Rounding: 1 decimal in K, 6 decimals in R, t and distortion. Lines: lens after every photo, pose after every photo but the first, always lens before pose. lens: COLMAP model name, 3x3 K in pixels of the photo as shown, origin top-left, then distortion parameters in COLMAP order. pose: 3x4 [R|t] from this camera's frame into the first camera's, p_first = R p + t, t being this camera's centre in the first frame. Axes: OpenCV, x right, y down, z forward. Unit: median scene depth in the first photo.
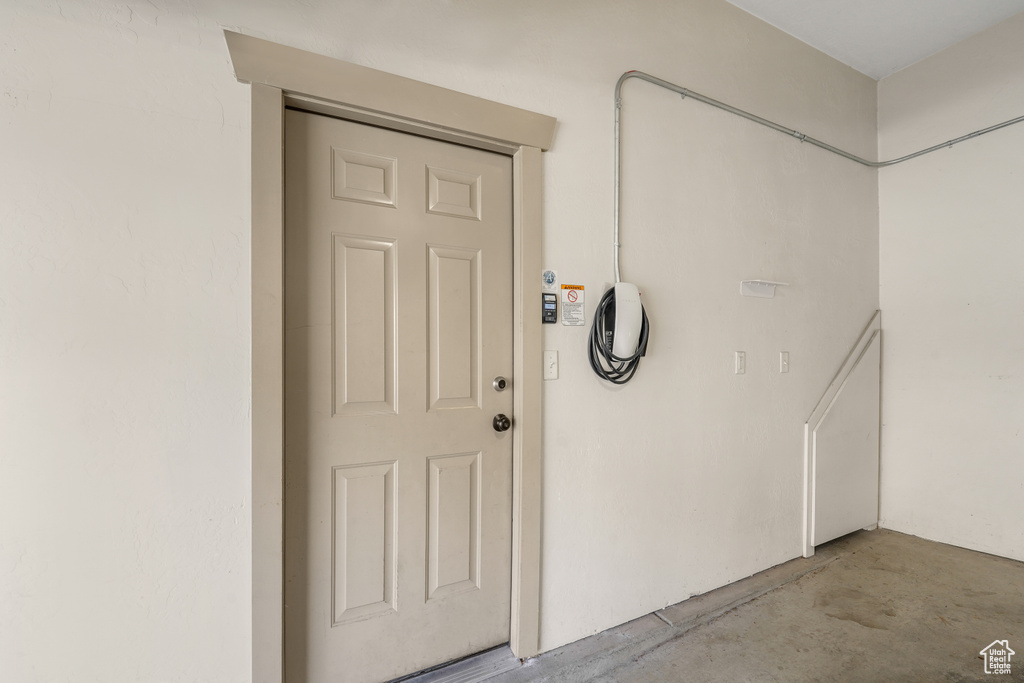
lens RADIAL K [[528.5, 0, 513.7], [0, 528.5, 367.6], [0, 0, 1]] dist [-0.018122, 0.000408]
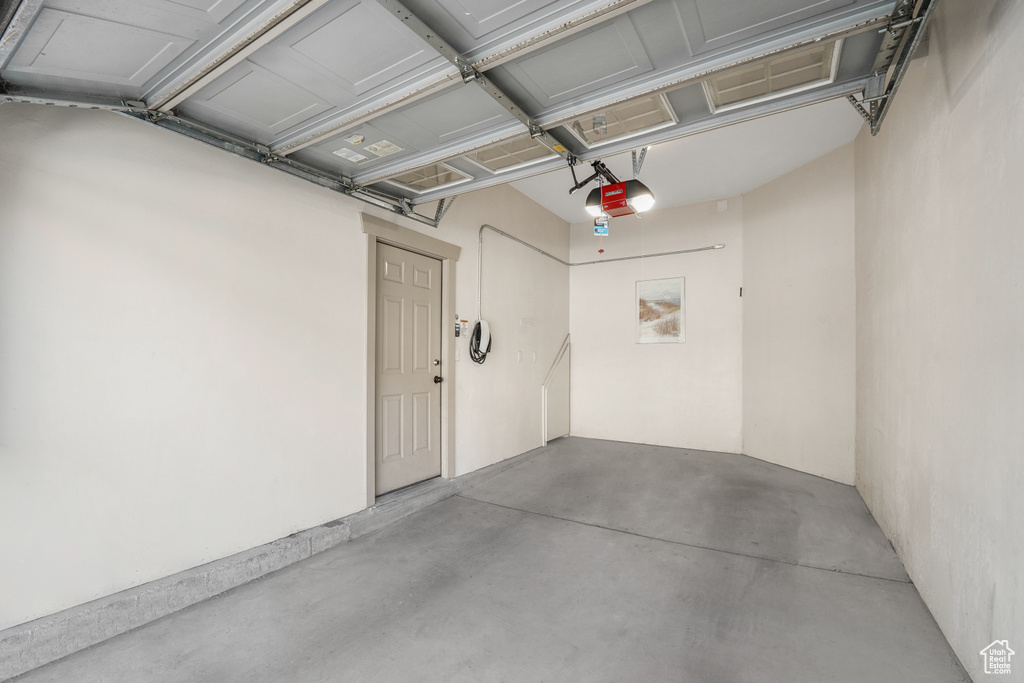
lens RADIAL K [[429.4, 0, 512.0], [0, 429.4, 341.5], [0, 0, 1]] dist [-0.000962, -0.000034]
pose [[0.879412, 0.048496, 0.473584, -0.592220], [-0.026223, 0.998222, -0.053527, 0.030414], [-0.475338, 0.034654, 0.879121, -0.740664]]
